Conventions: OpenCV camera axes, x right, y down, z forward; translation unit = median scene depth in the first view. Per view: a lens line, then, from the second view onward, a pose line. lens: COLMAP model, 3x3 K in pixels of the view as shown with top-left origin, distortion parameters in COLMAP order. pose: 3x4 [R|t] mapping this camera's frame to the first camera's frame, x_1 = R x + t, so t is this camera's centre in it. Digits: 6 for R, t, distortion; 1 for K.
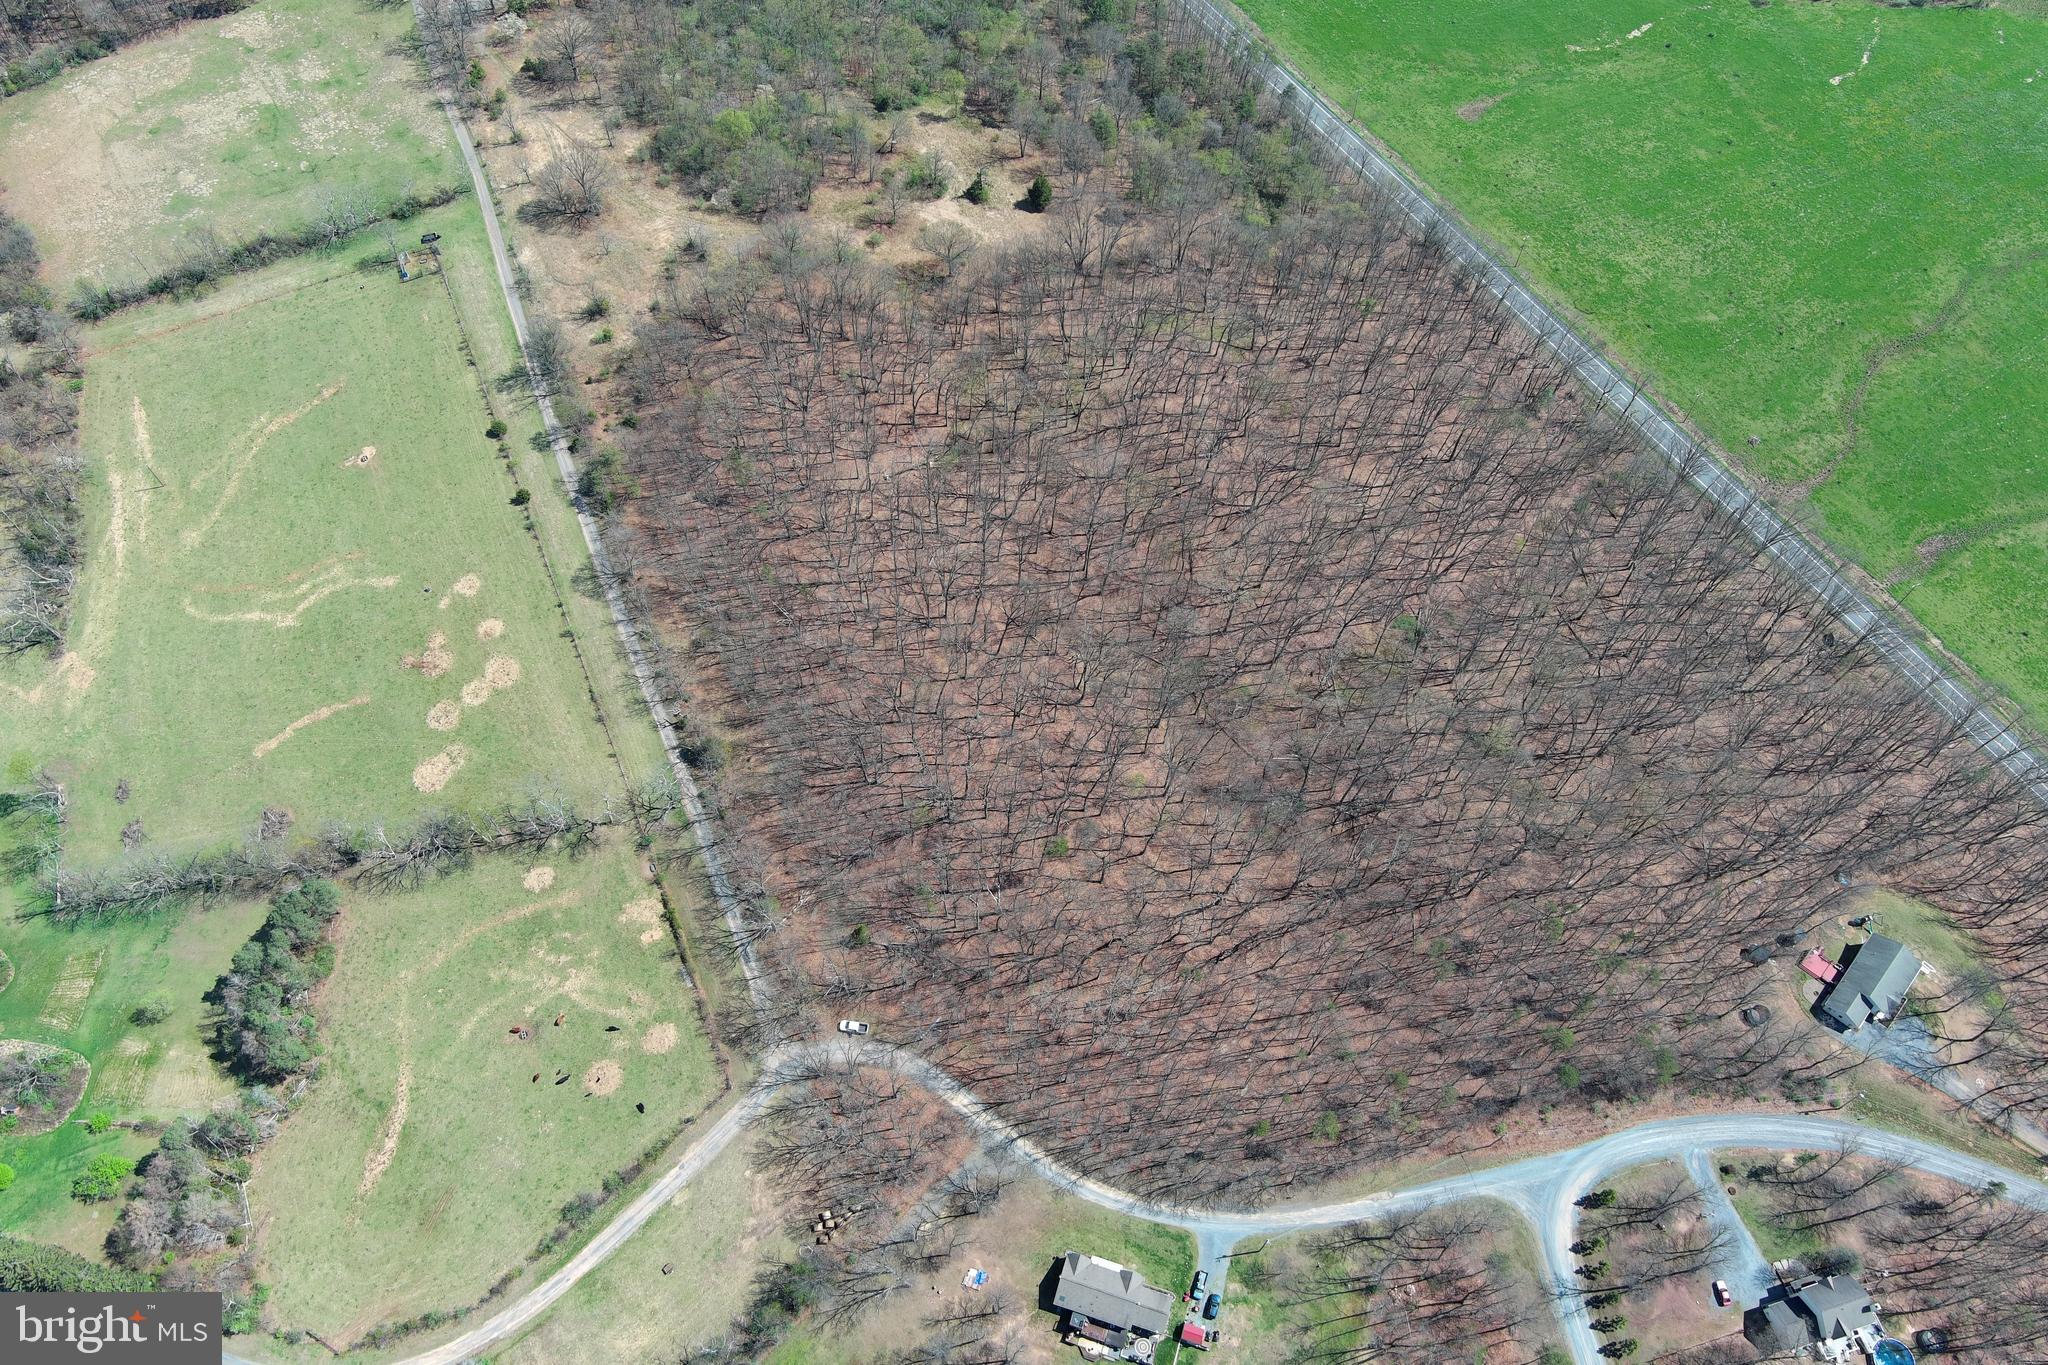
lens RADIAL K [[1593.6, 0, 1023.4], [0, 1593.6, 685.4], [0, 0, 1]] dist [0.034779, -0.046625]
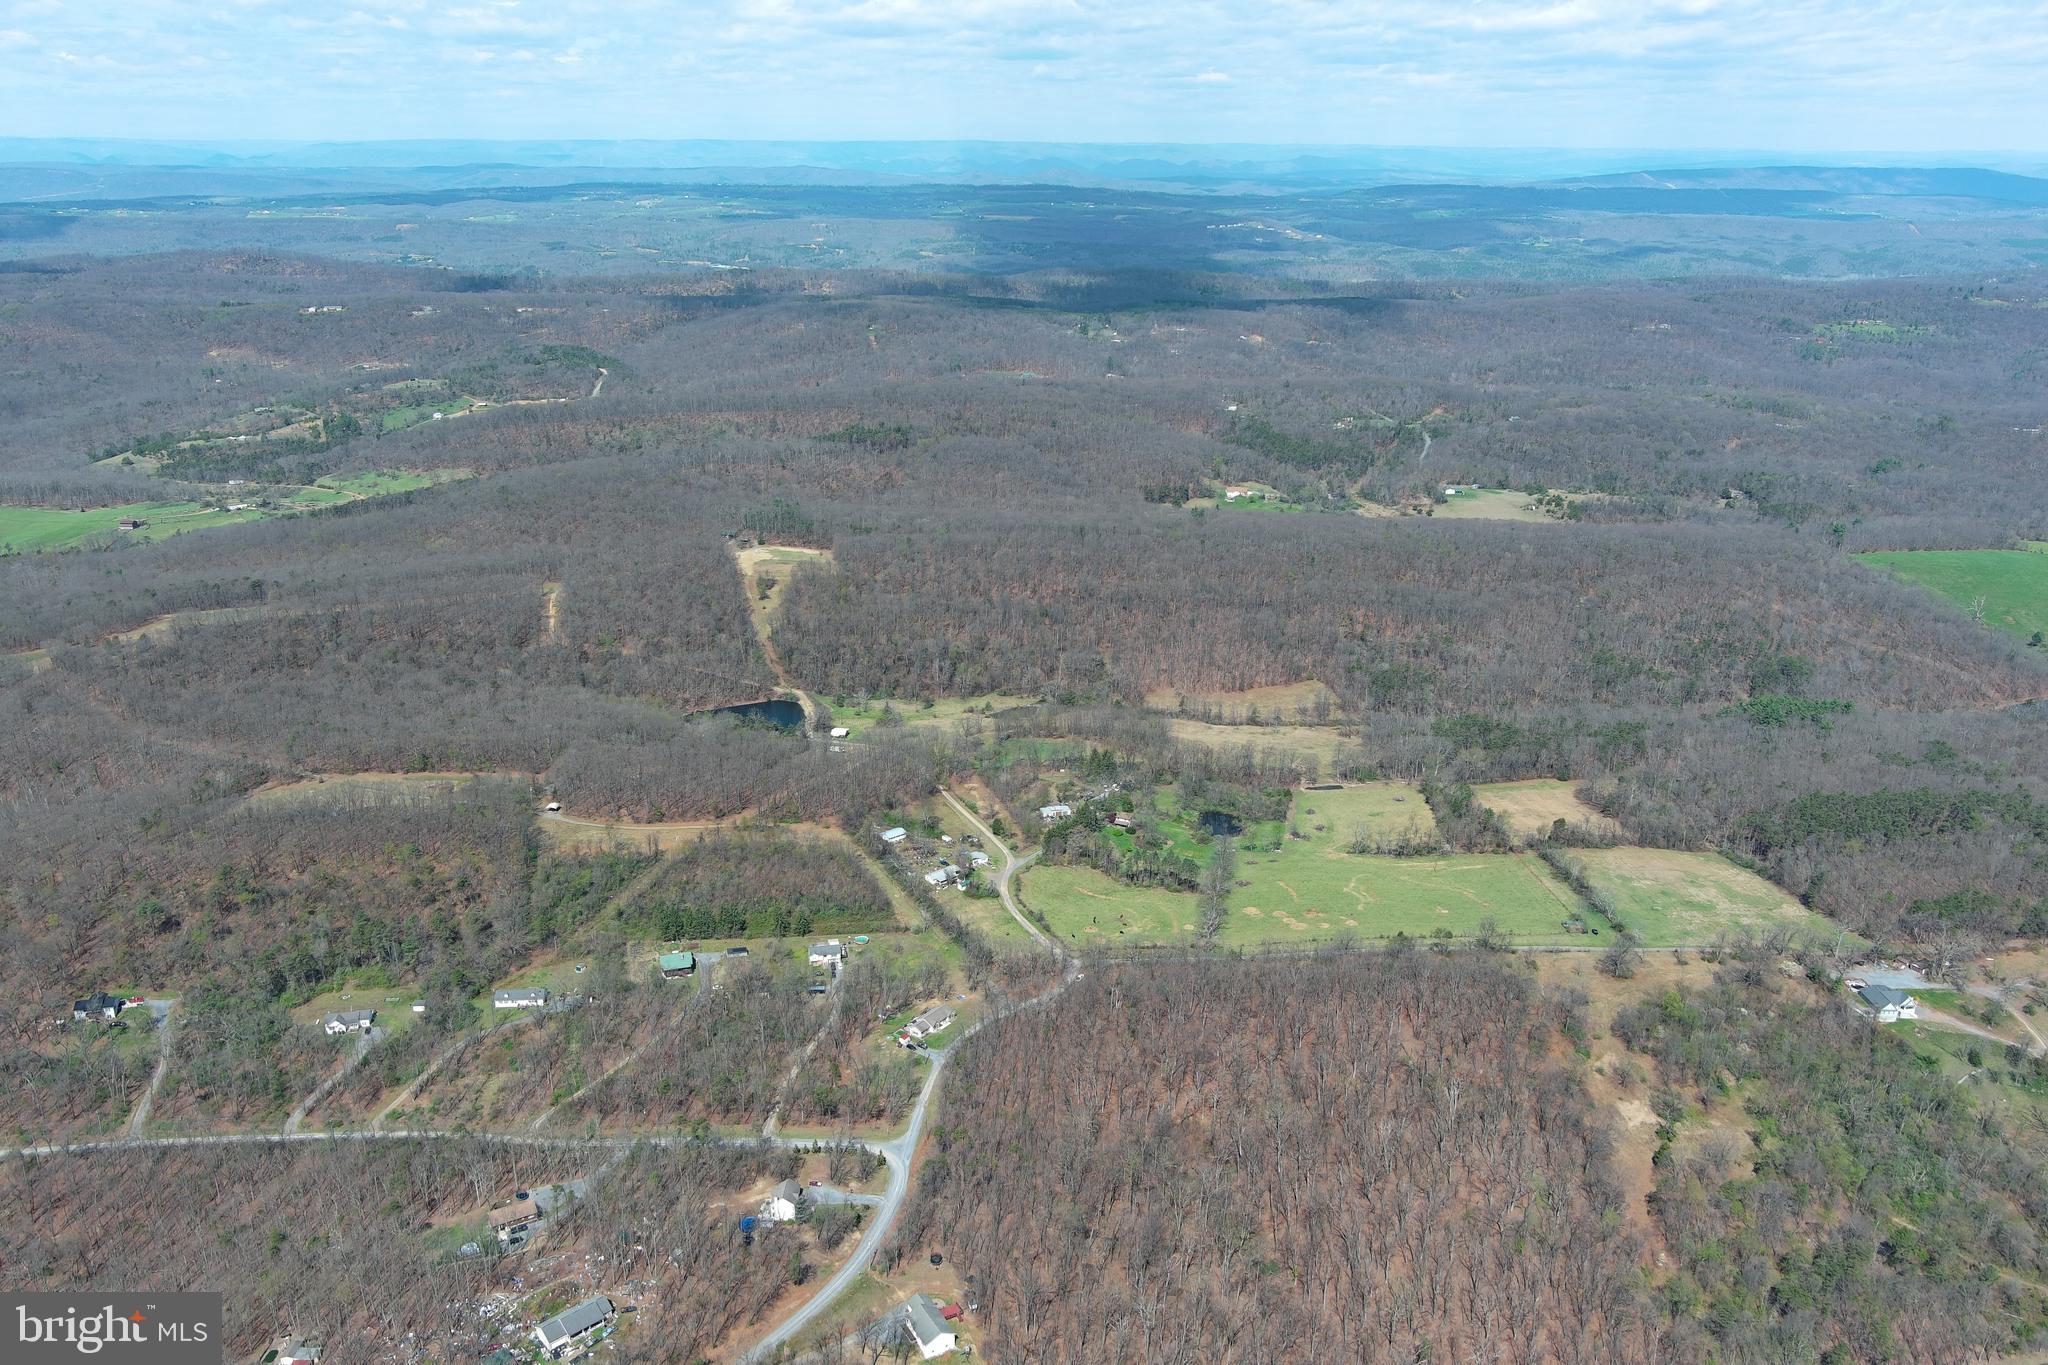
lens RADIAL K [[1578.8, 0, 1021.1], [0, 1578.8, 692.8], [0, 0, 1]] dist [0.039783, -0.055494]
pose [[-0.320433, 0.315119, -0.893321, 1.653207], [-0.830612, 0.359920, 0.424901, -0.745606], [0.455419, 0.878156, 0.146411, 0.282622]]
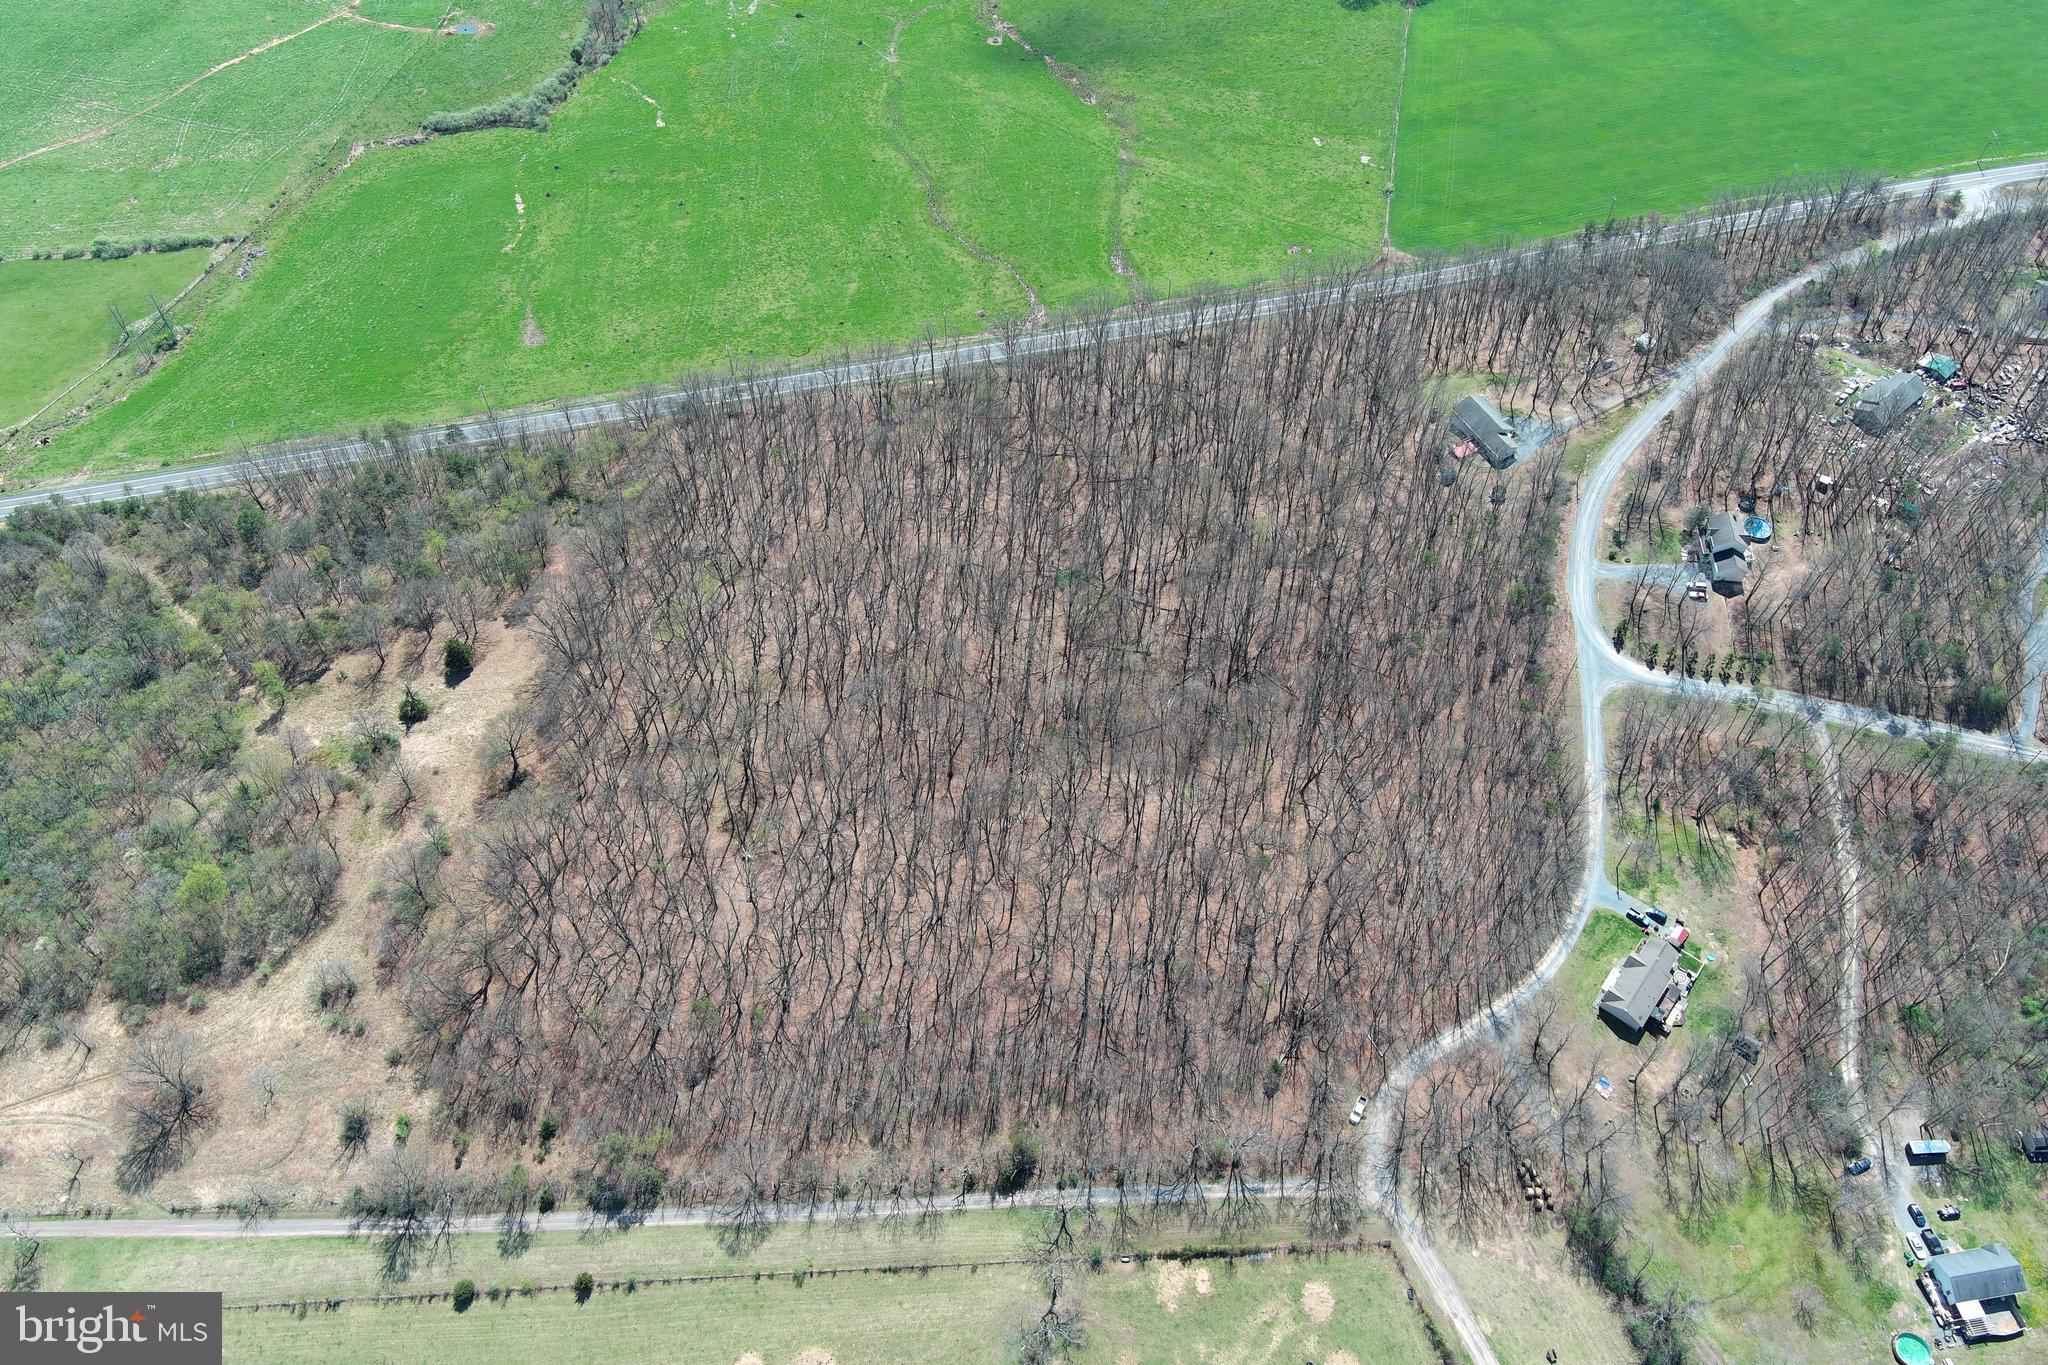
lens RADIAL K [[1587.6, 0, 1017.1], [0, 1587.6, 681.6], [0, 0, 1]] dist [0.012477, 0.000745]
pose [[0.354328, -0.760558, 0.544062, -0.498406], [0.816916, 0.534897, 0.215718, -0.309569], [-0.455083, 0.368018, 0.810841, 0.170338]]
